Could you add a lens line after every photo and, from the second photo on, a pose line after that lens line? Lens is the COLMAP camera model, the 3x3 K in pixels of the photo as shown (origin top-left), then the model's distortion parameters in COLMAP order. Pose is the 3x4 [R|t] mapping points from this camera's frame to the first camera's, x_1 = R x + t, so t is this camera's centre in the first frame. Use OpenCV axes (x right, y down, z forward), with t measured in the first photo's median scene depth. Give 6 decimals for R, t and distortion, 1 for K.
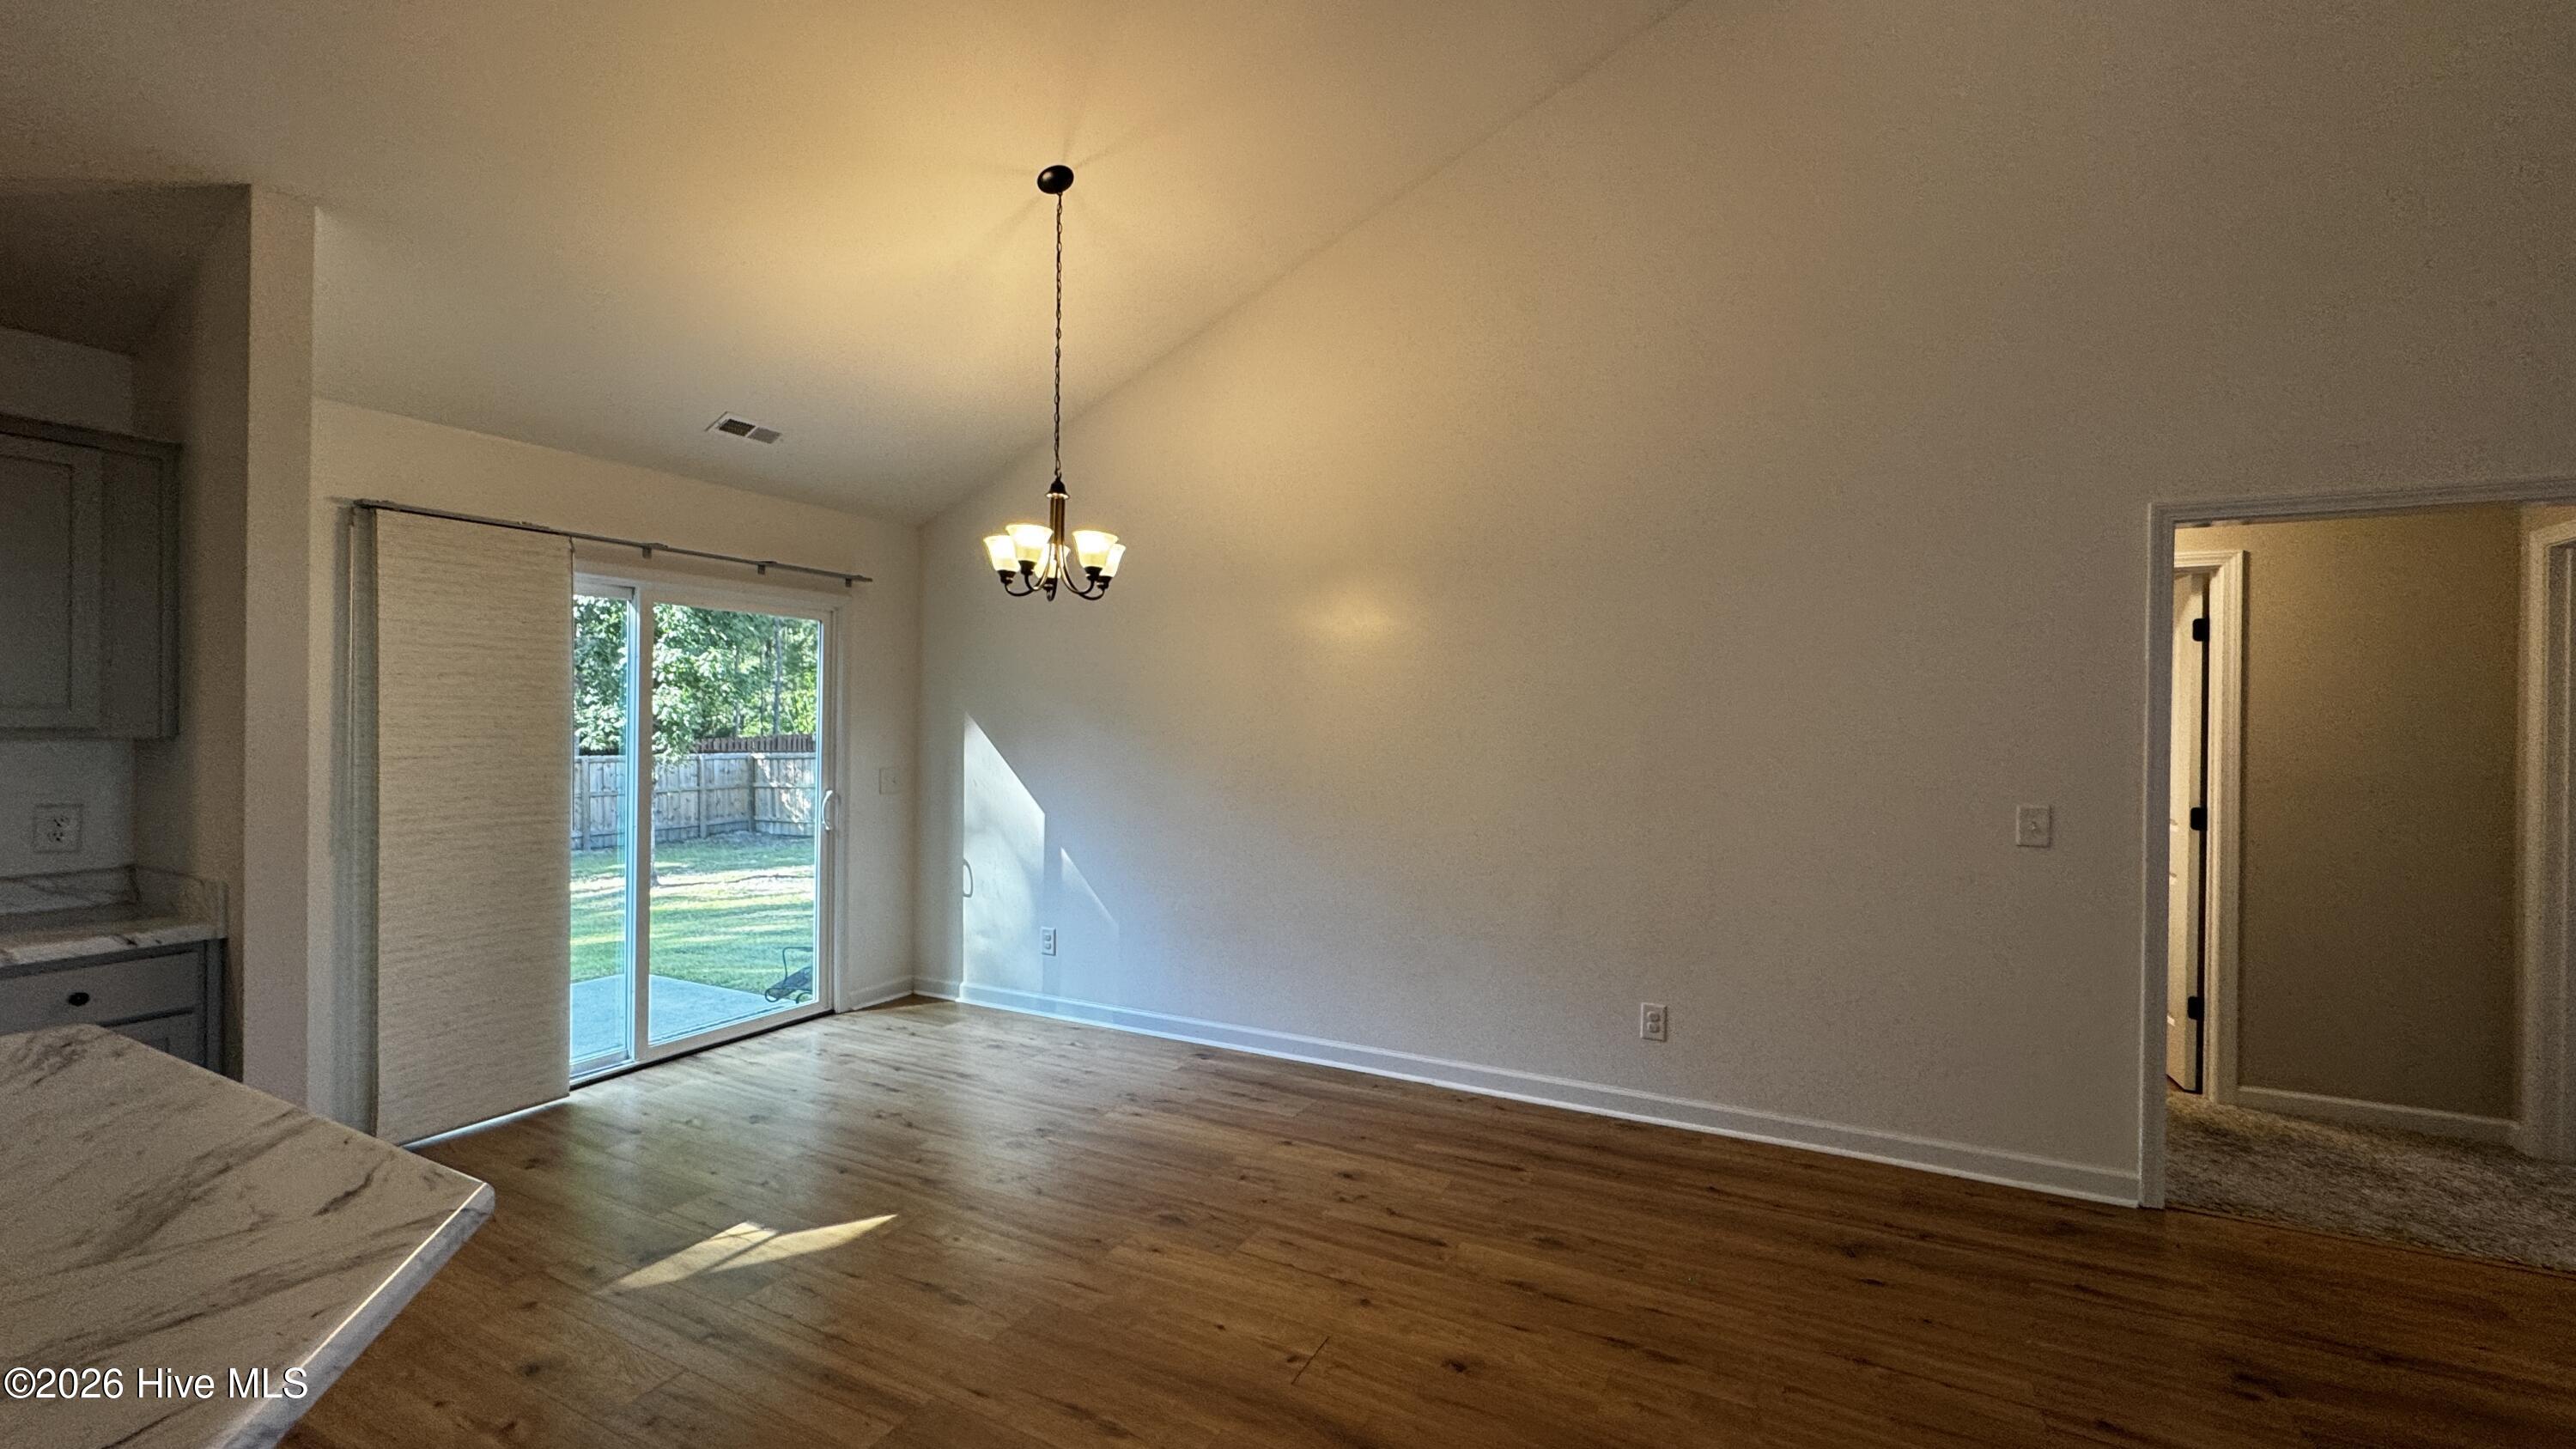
lens RADIAL K [[1029.1, 0, 1295.5], [0, 1029.1, 726.4], [0, 0, 1]] dist [-0.003423, -0.000535]
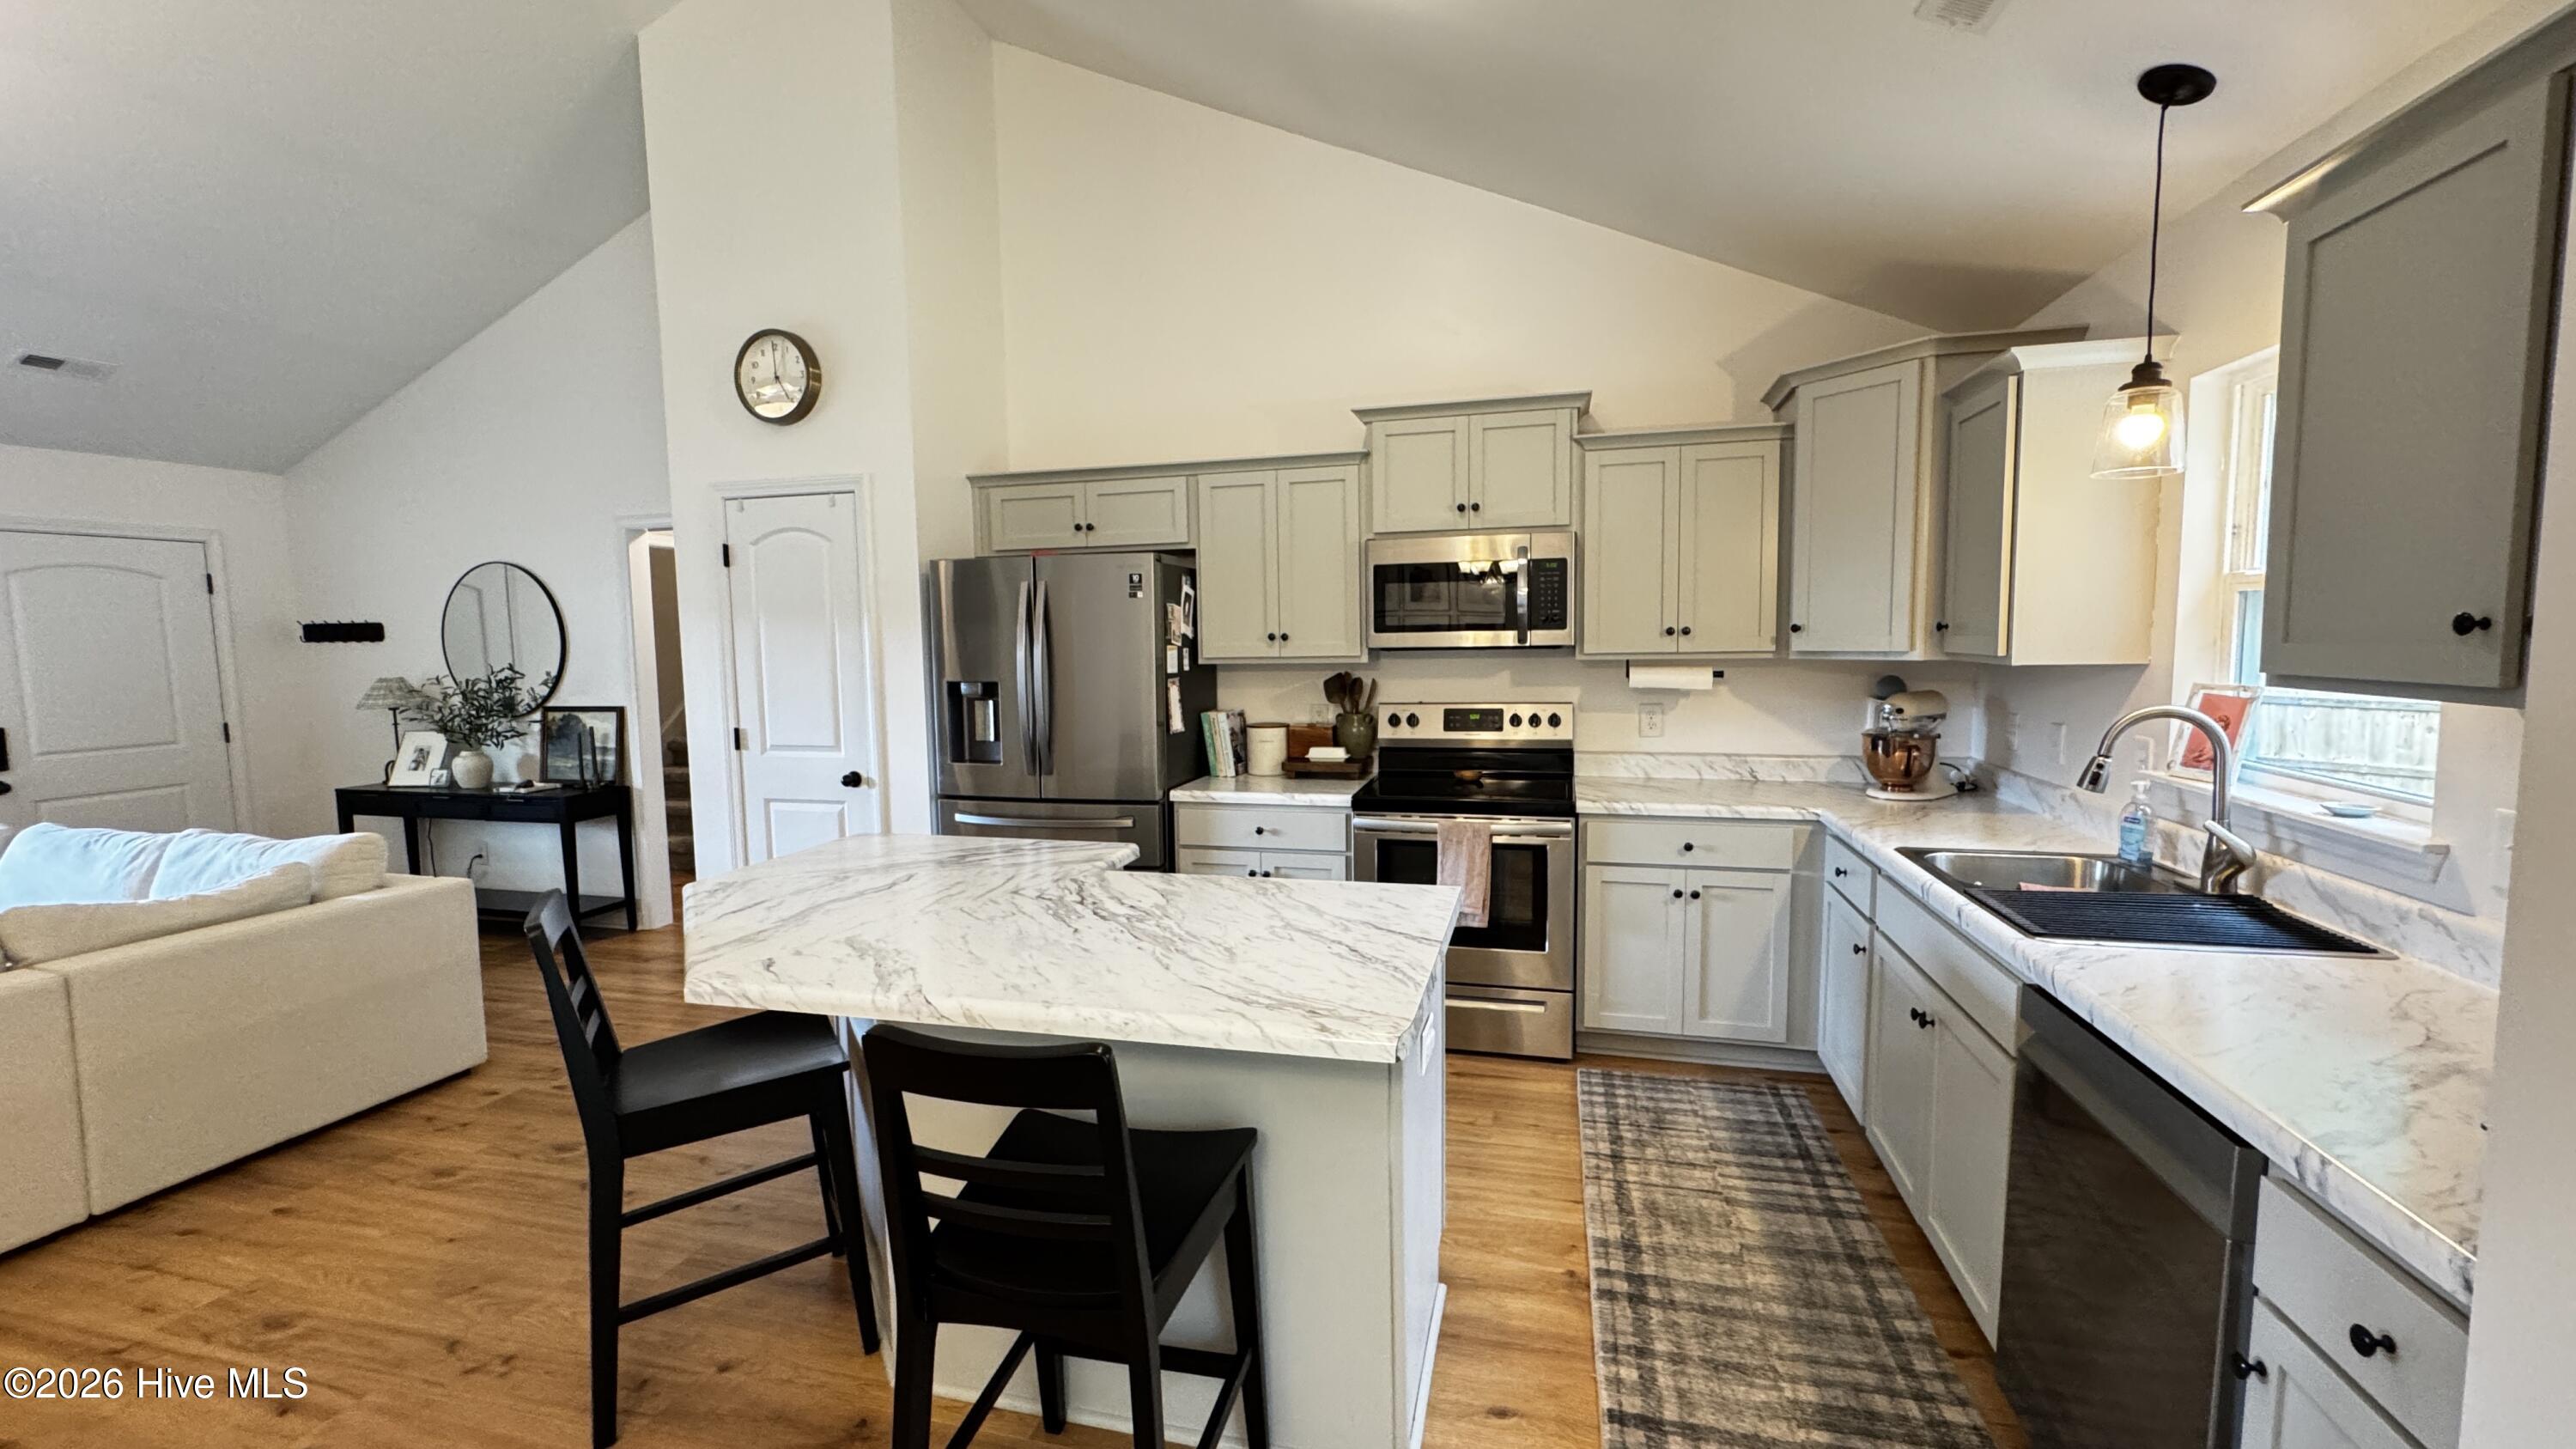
lens RADIAL K [[1026.7, 0, 1279.4], [0, 1026.7, 725.0], [0, 0, 1]] dist [-0.005984, 0.000418]
pose [[-0.977023, 0.024504, -0.211722, -0.614869], [0.004874, 0.995678, 0.092746, -0.029114], [0.213080, 0.089583, -0.972919, 1.207049]]
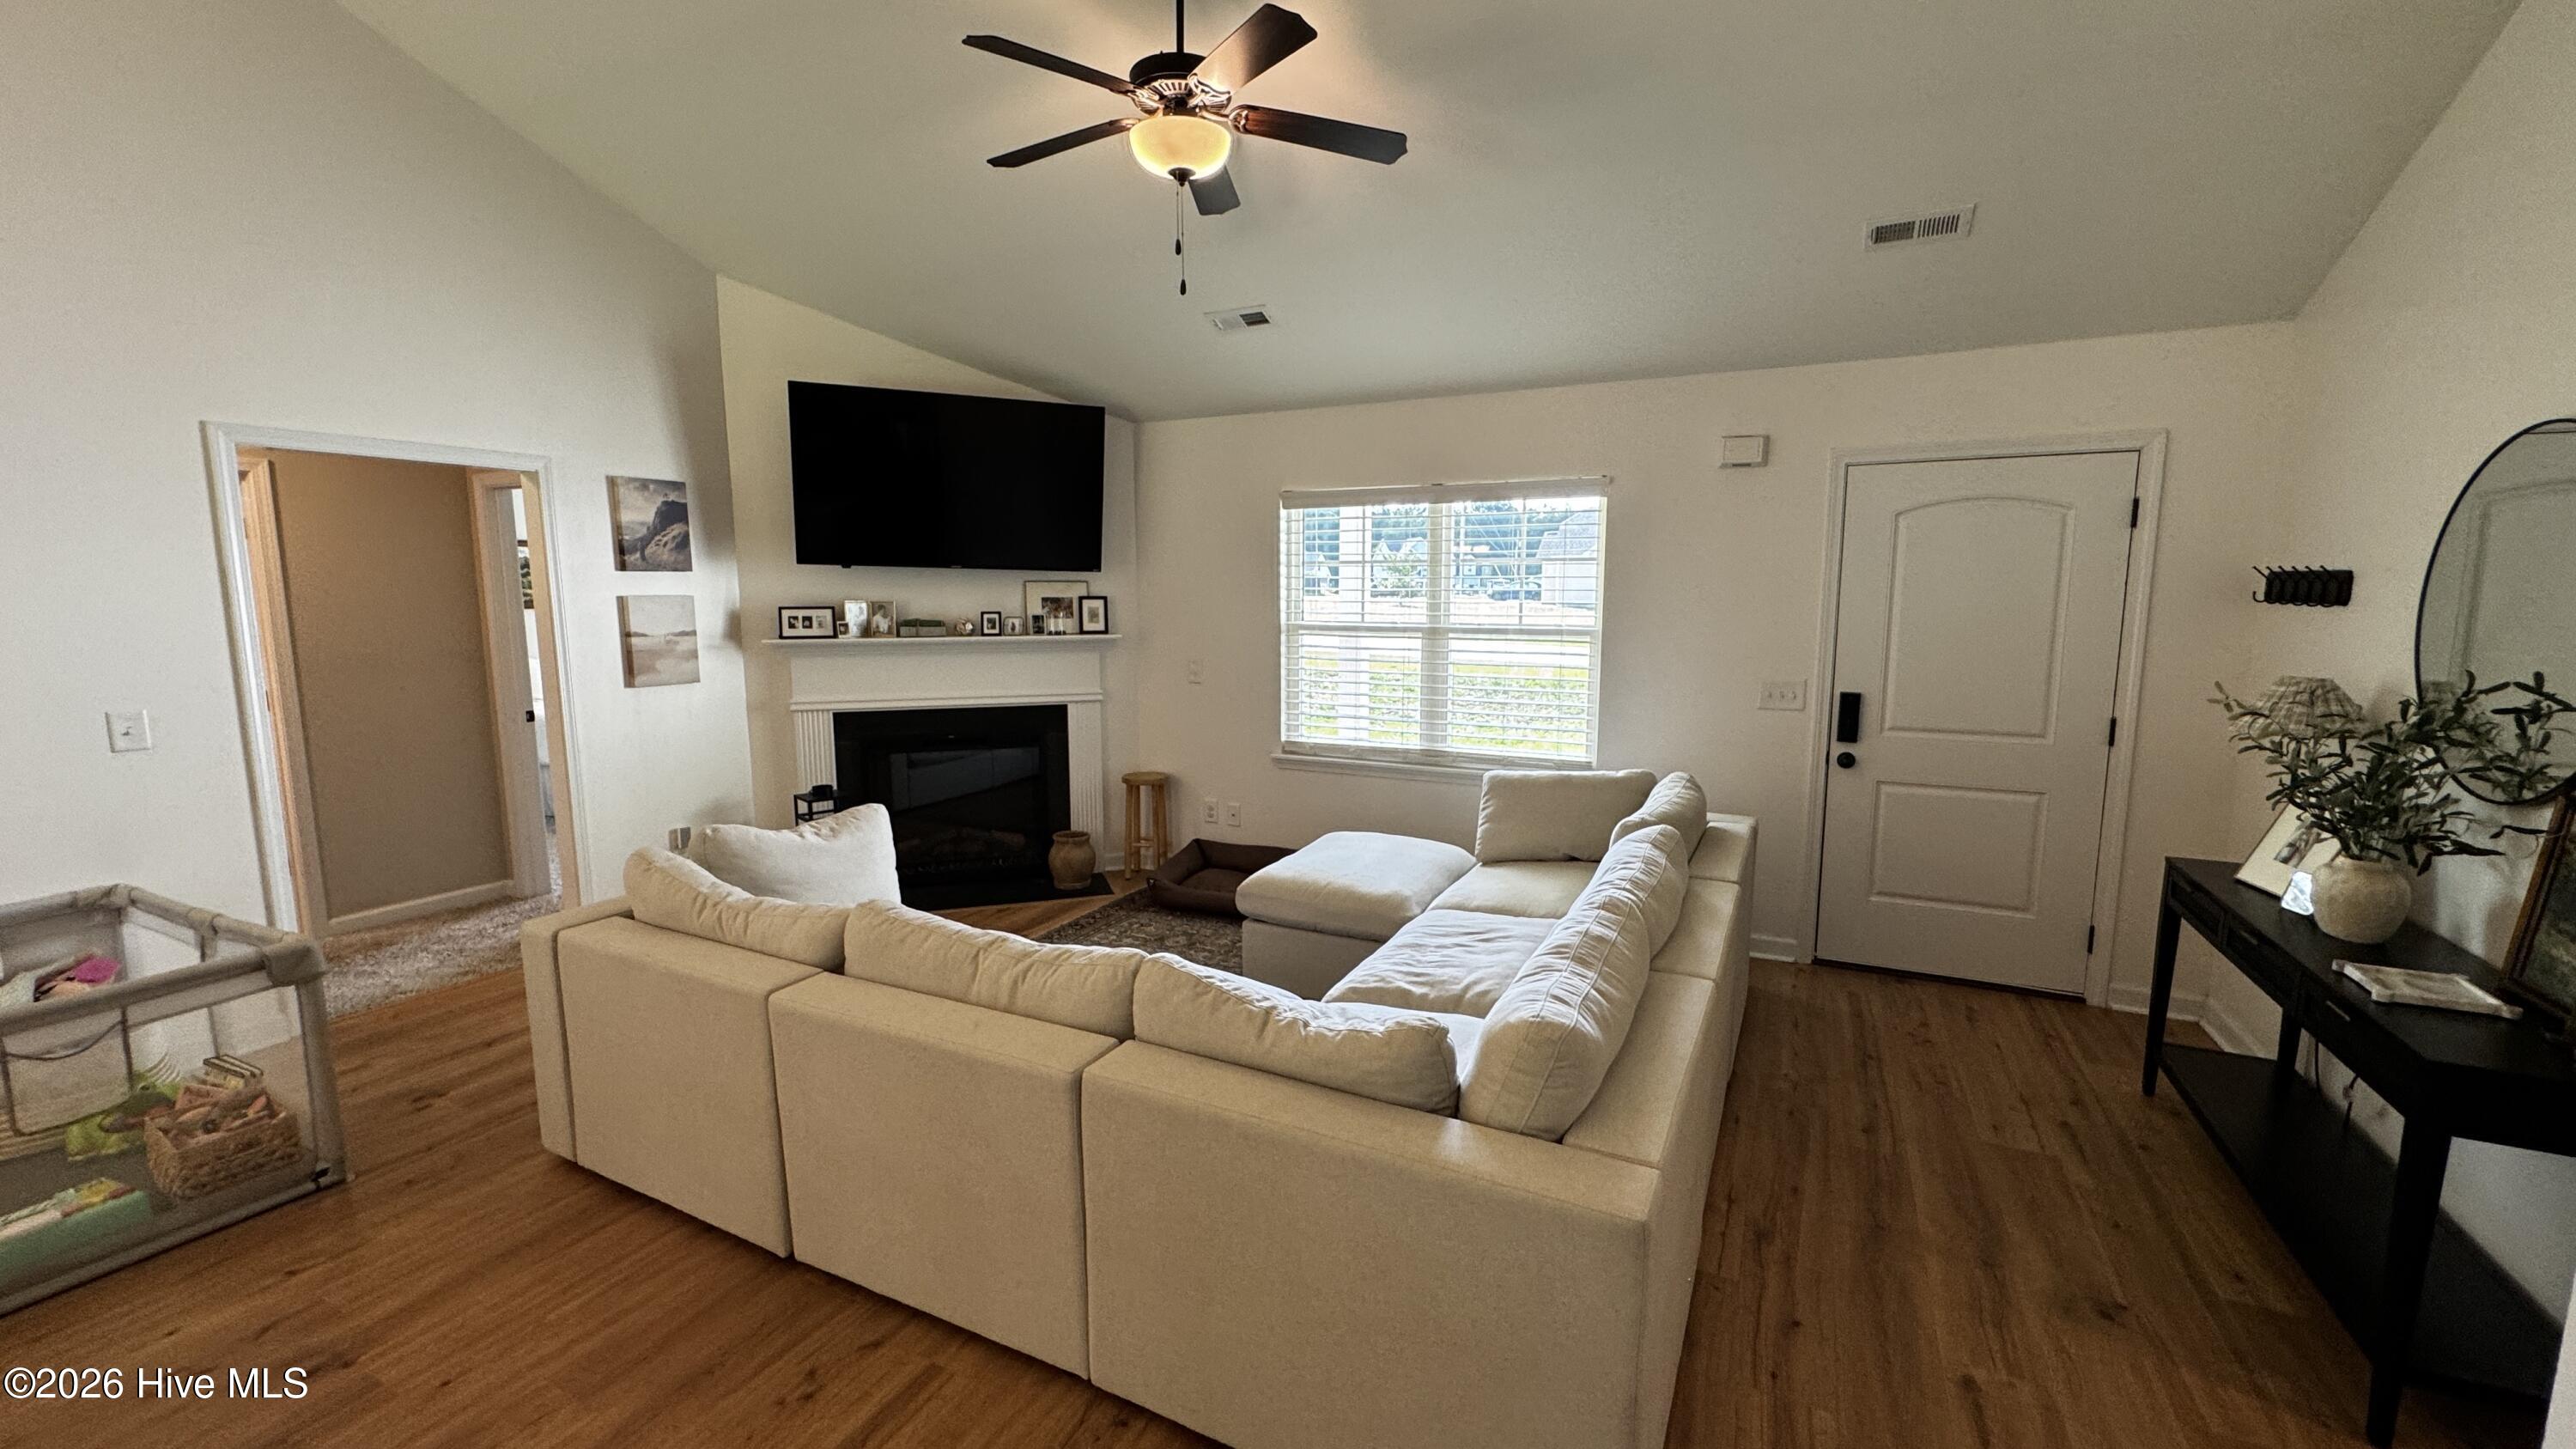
lens RADIAL K [[1026.7, 0, 1279.1], [0, 1026.7, 724.9], [0, 0, 1]] dist [-0.005984, 0.000418]
pose [[-0.003201, -0.140557, 0.990067, -0.351801], [0.007379, 0.990042, 0.140577, -0.051209], [-0.999968, 0.007756, -0.002132, -0.162485]]
